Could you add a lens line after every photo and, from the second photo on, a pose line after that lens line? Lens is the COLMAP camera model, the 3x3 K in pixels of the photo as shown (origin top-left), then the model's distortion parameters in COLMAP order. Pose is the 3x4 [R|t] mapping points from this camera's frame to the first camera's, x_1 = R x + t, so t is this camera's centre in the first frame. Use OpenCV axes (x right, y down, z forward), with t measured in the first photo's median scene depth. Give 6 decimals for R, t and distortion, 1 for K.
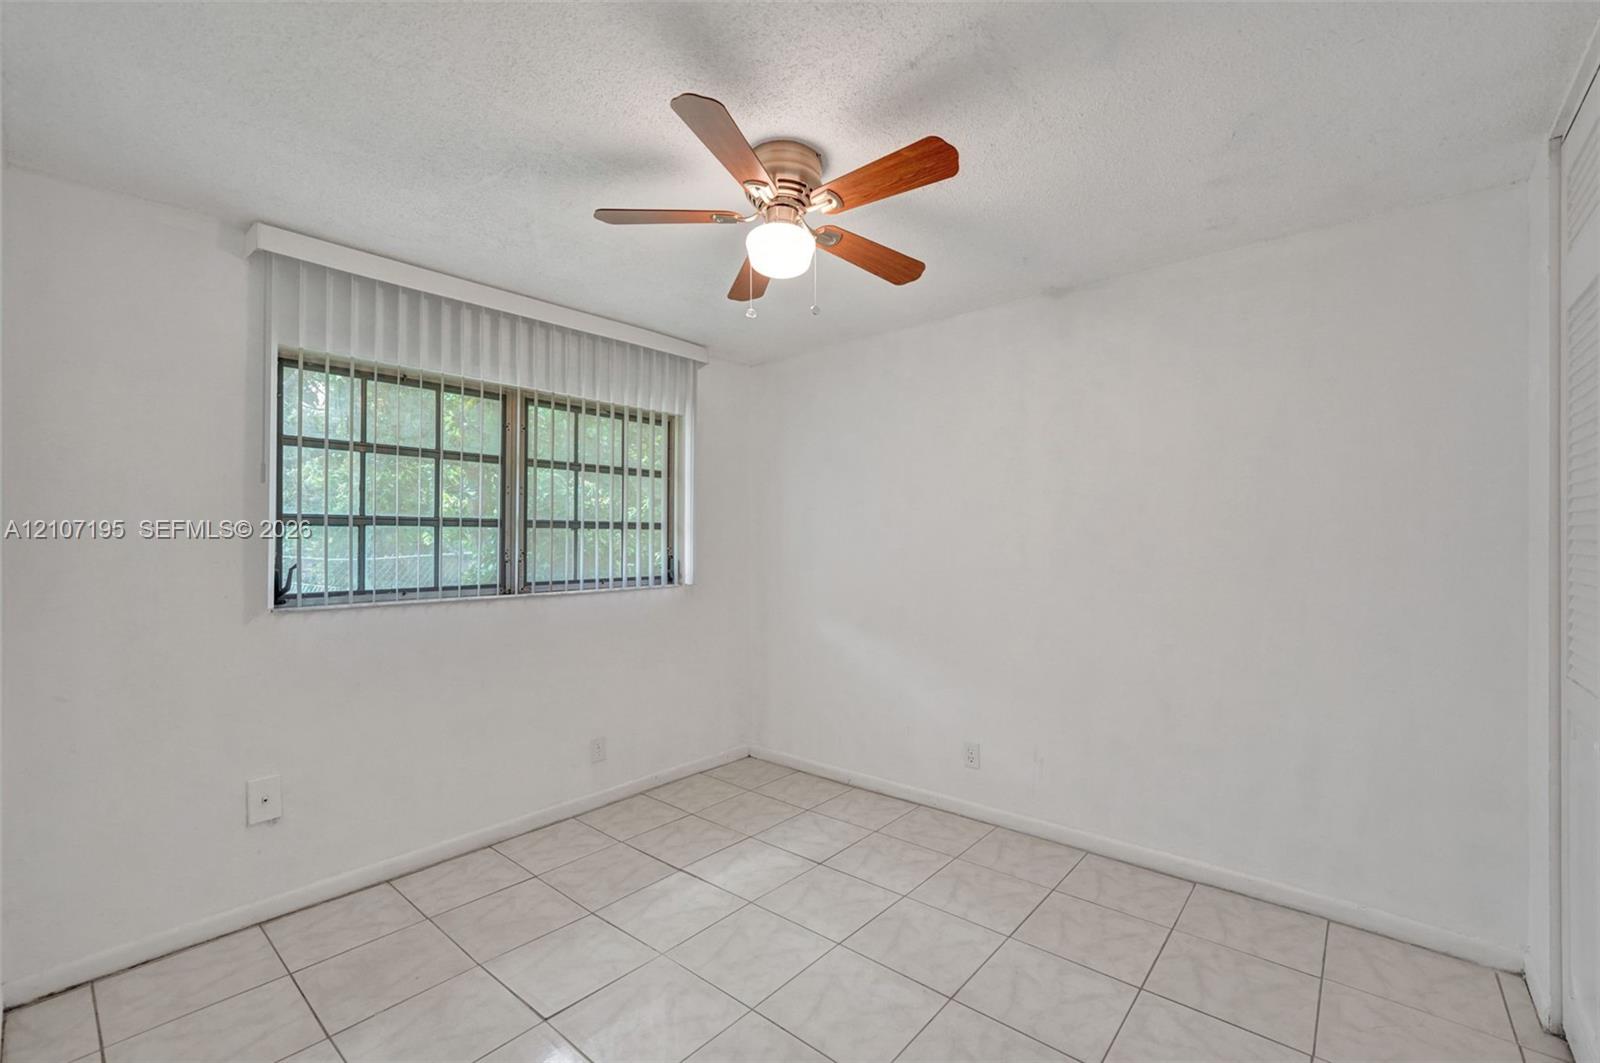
lens RADIAL K [[675.8, 0, 796.8], [0, 675.8, 532.7], [0, 0, 1]] dist [-0.007475, 0.000825]
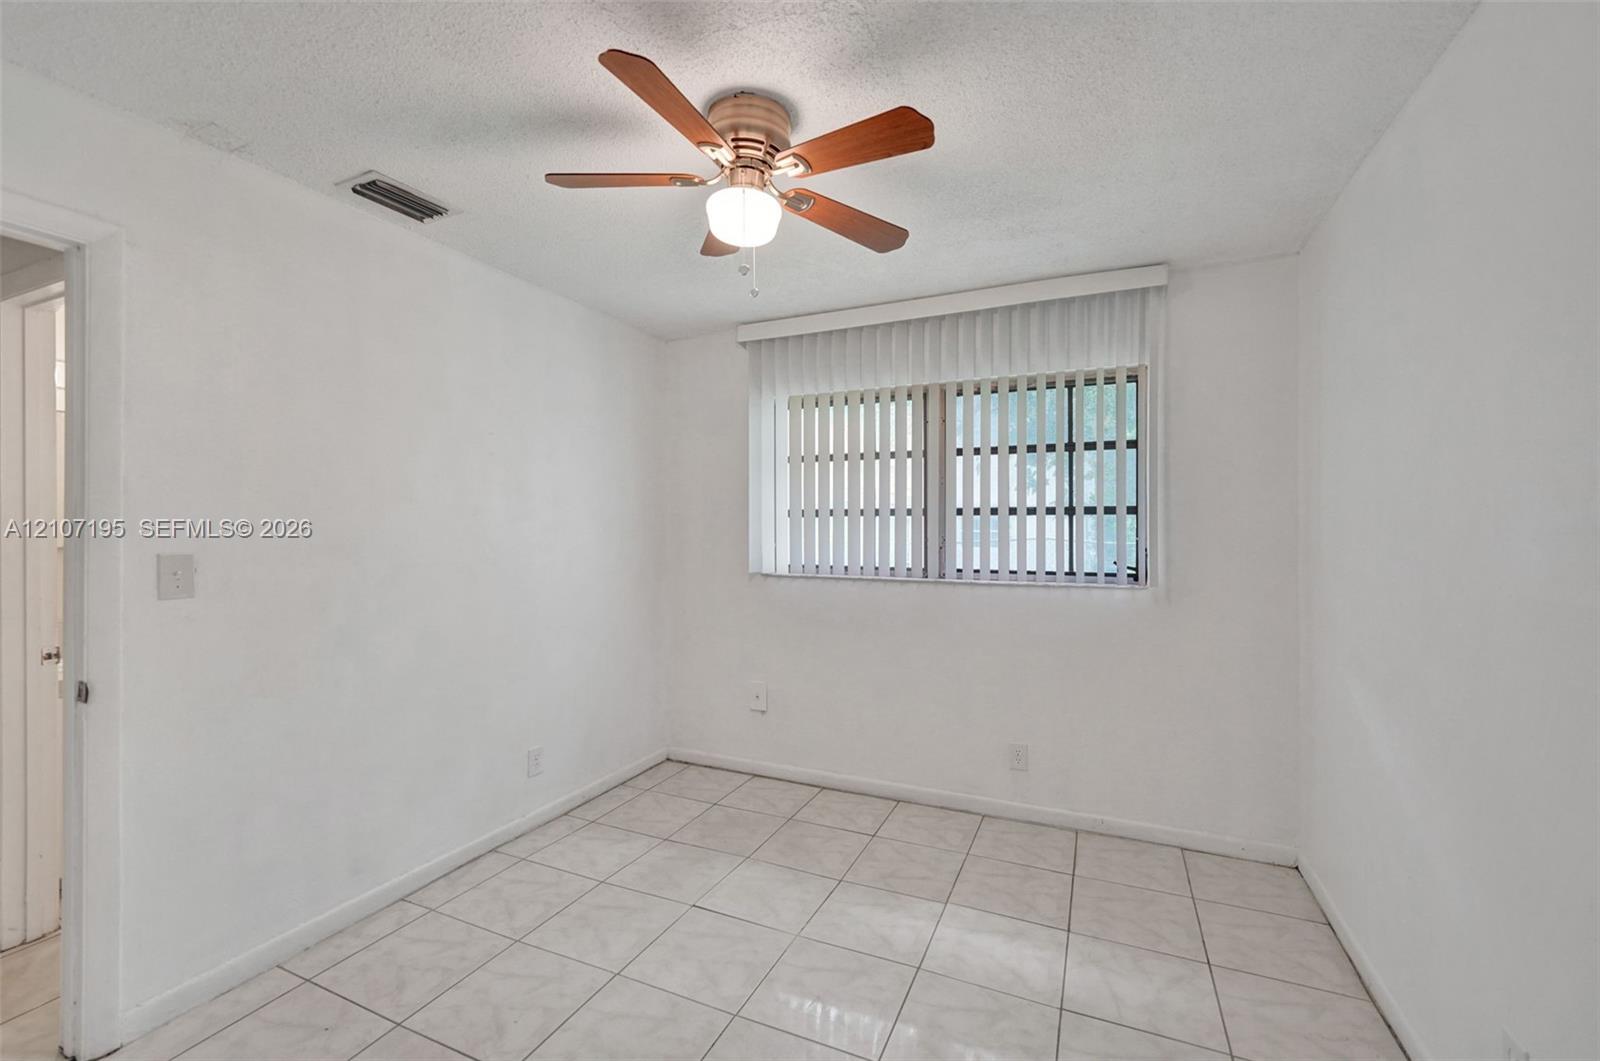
lens RADIAL K [[686.4, 0, 825.7], [0, 686.4, 519.3], [0, 0, 1]] dist [-0.005303, -0.000418]
pose [[0.278541, -0.011814, -0.960352, 0.575931], [0.009086, 0.999912, -0.009665, 0.006636], [0.960381, -0.006033, 0.278623, 0.537054]]
